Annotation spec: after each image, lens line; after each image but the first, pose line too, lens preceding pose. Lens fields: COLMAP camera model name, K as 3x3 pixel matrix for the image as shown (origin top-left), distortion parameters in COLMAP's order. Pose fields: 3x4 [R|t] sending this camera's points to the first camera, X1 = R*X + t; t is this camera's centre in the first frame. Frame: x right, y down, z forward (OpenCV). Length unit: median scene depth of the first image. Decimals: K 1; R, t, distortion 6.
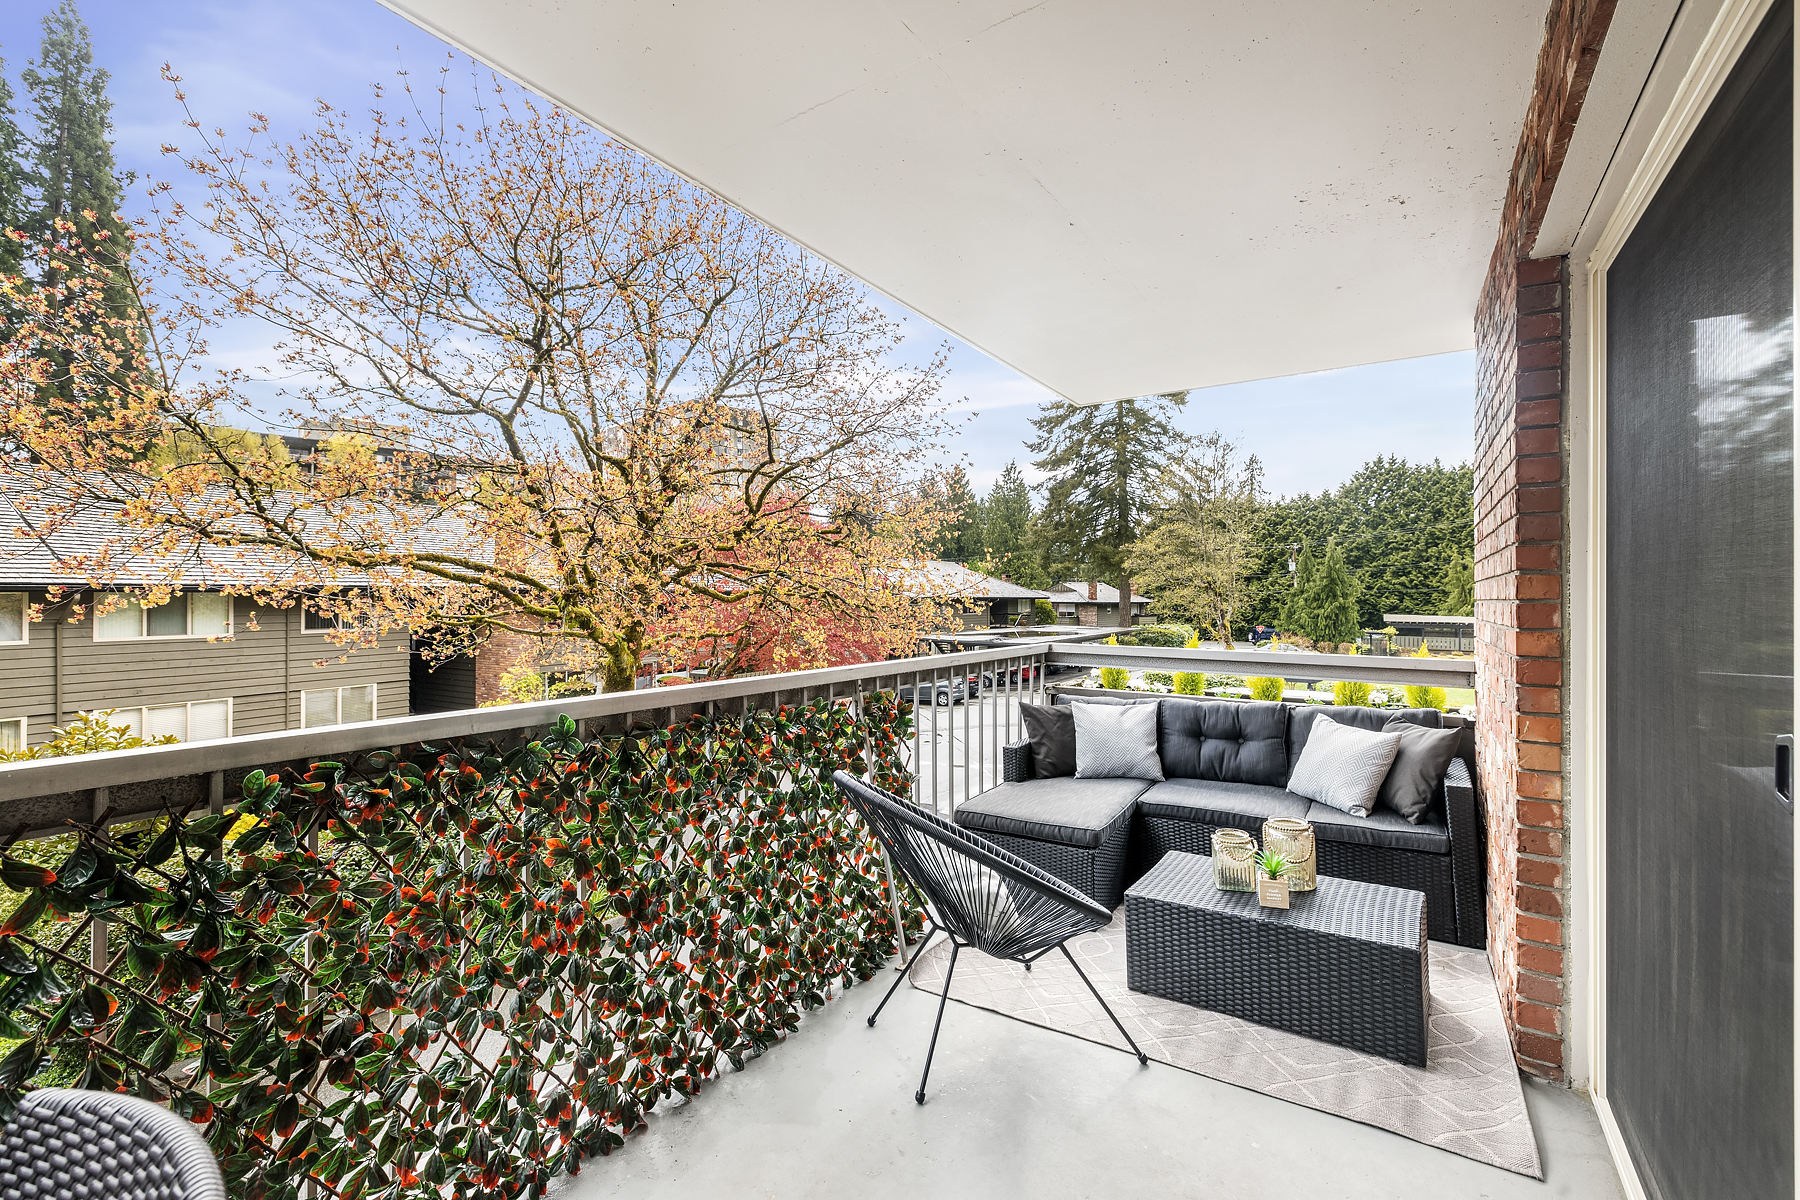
lens RADIAL K [[755.5, 0, 900.7], [0, 755.5, 593.4], [0, 0, 1]] dist [0.000792, -0.000368]
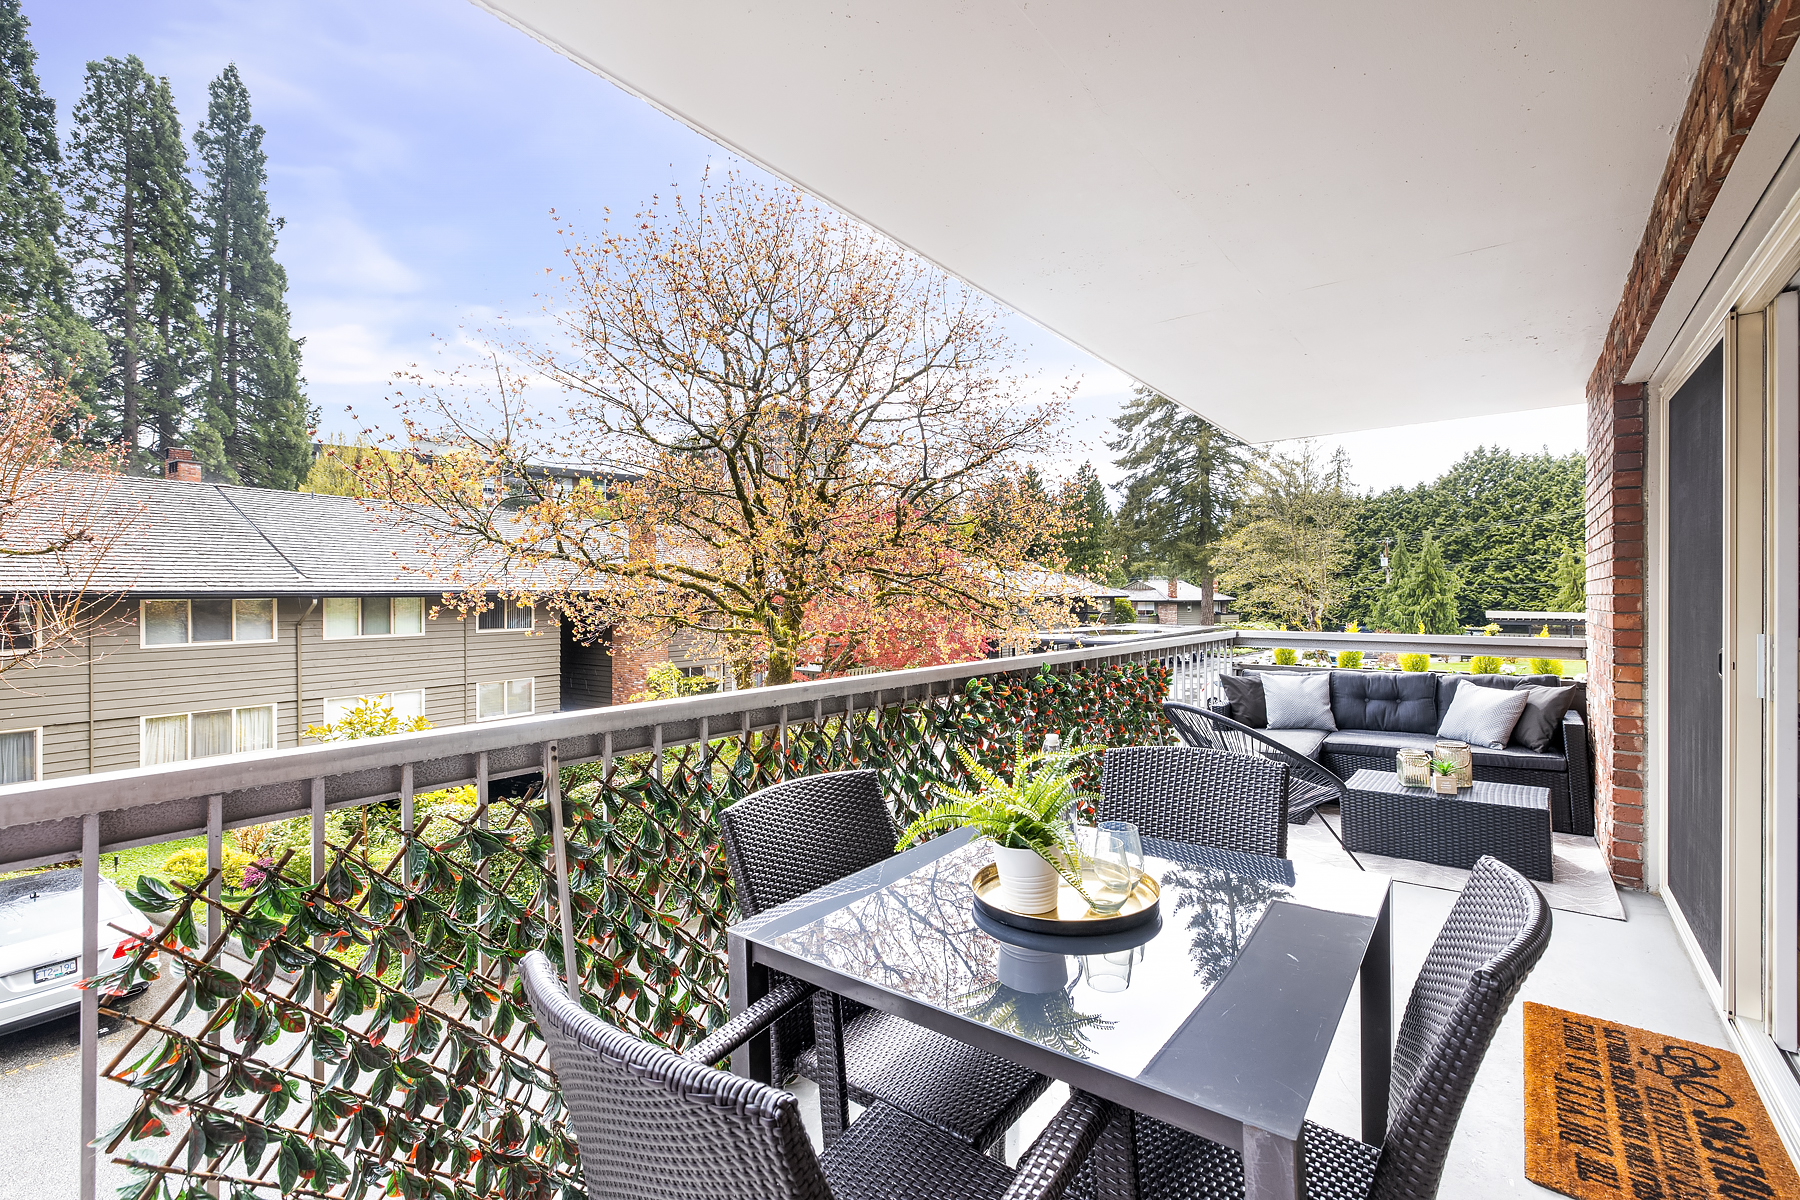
lens RADIAL K [[755.5, 0, 901.3], [0, 755.5, 601.7], [0, 0, 1]] dist [0.000792, -0.000368]
pose [[0.996112, -0.007267, -0.087796, -0.063376], [0.008248, 0.999907, 0.010825, -0.000613], [0.087709, -0.011507, 0.996080, -0.084169]]
